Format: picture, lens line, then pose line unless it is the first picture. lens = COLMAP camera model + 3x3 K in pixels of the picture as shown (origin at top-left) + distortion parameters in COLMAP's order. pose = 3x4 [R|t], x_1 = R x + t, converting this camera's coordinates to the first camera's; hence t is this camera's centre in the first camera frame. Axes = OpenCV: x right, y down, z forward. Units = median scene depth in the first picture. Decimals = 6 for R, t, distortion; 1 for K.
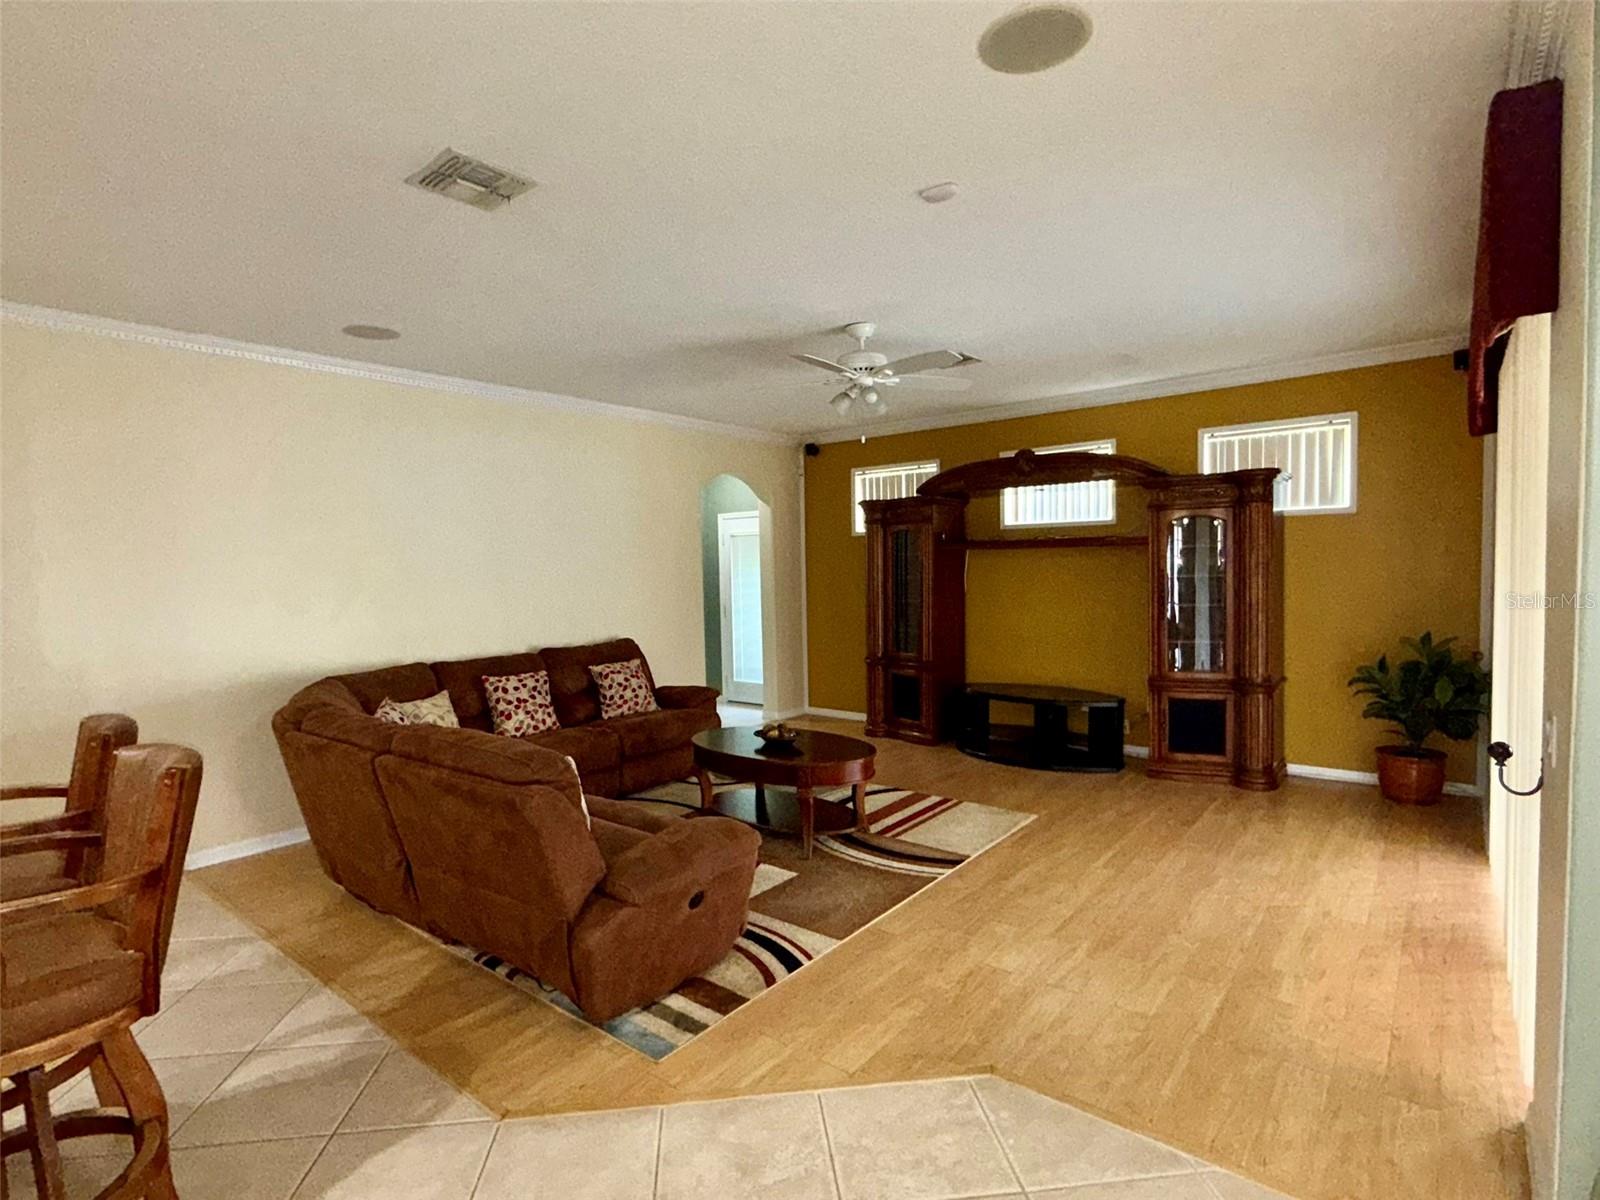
lens RADIAL K [[793.5, 0, 796.3], [0, 793.5, 602.2], [0, 0, 1]] dist [0.003271, 0.000191]
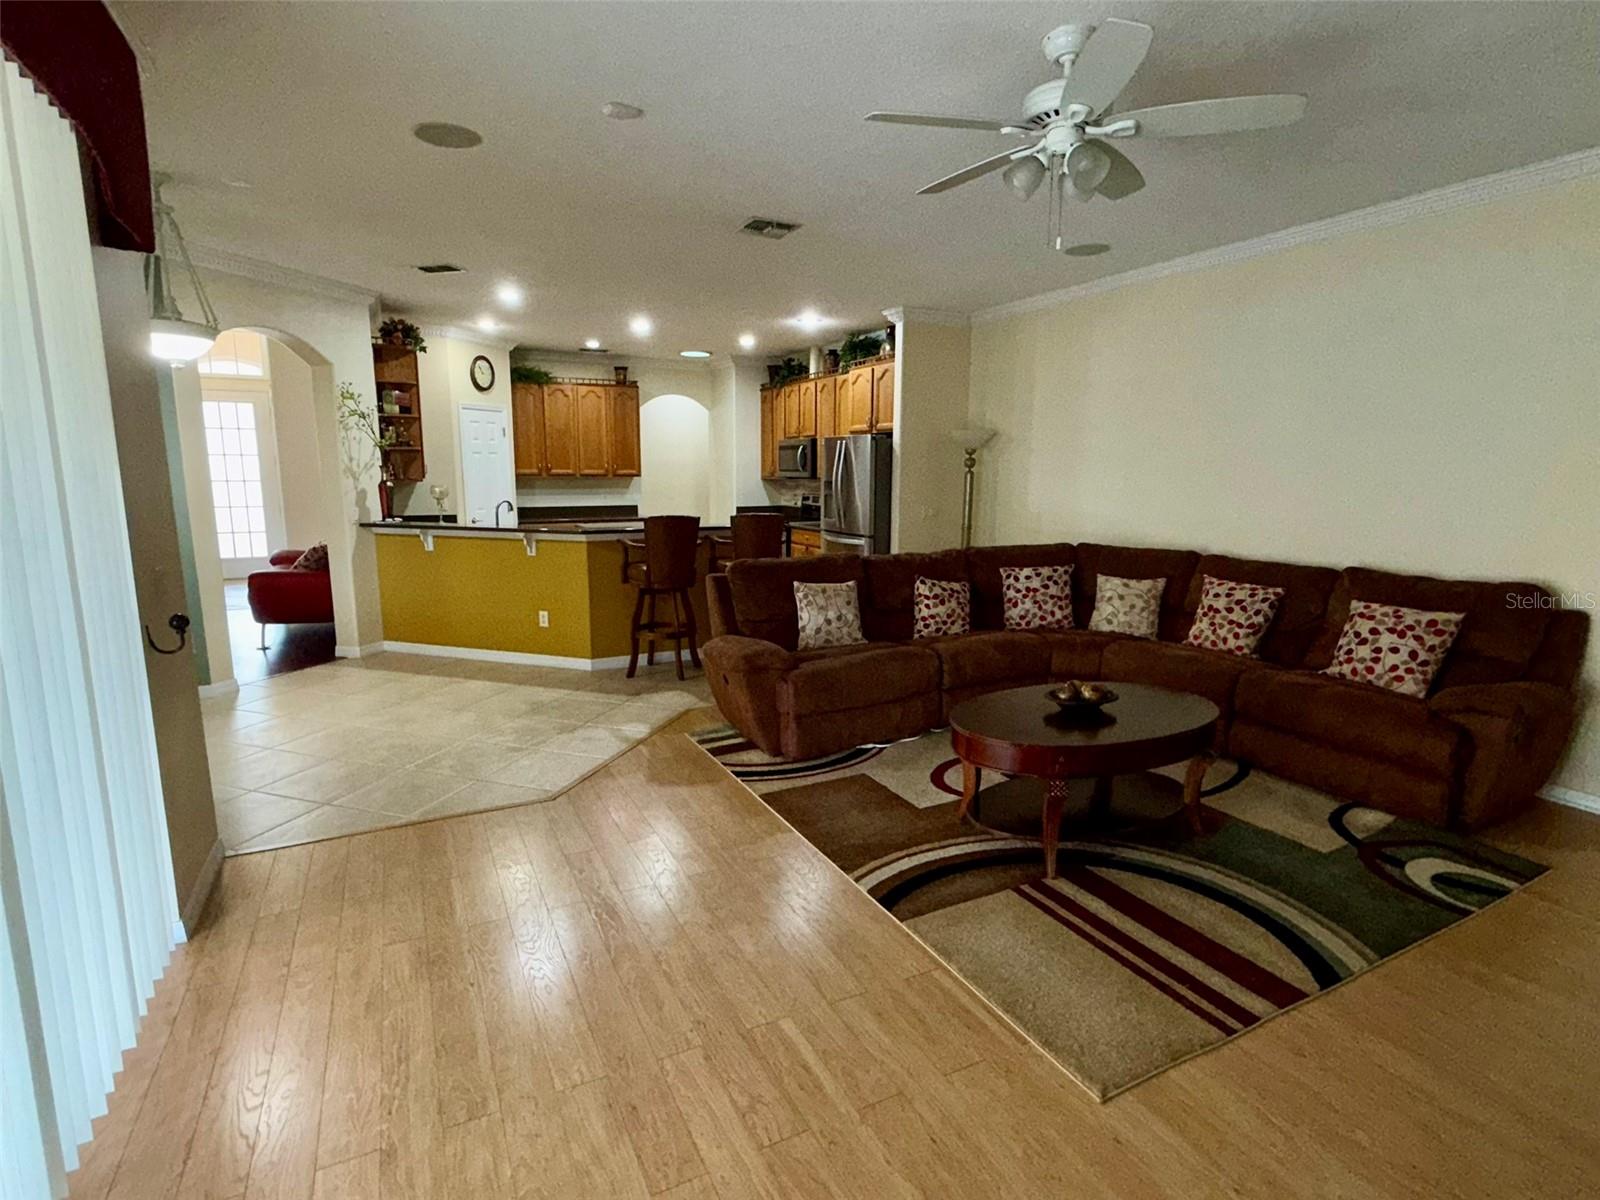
lens RADIAL K [[793.5, 0, 797.1], [0, 793.5, 596.0], [0, 0, 1]] dist [0.003271, 0.000191]
pose [[-0.398651, 0.168383, -0.901512, 0.755566], [-0.039146, 0.978980, 0.200162, -0.058658], [0.916267, 0.115085, -0.383680, 1.094897]]
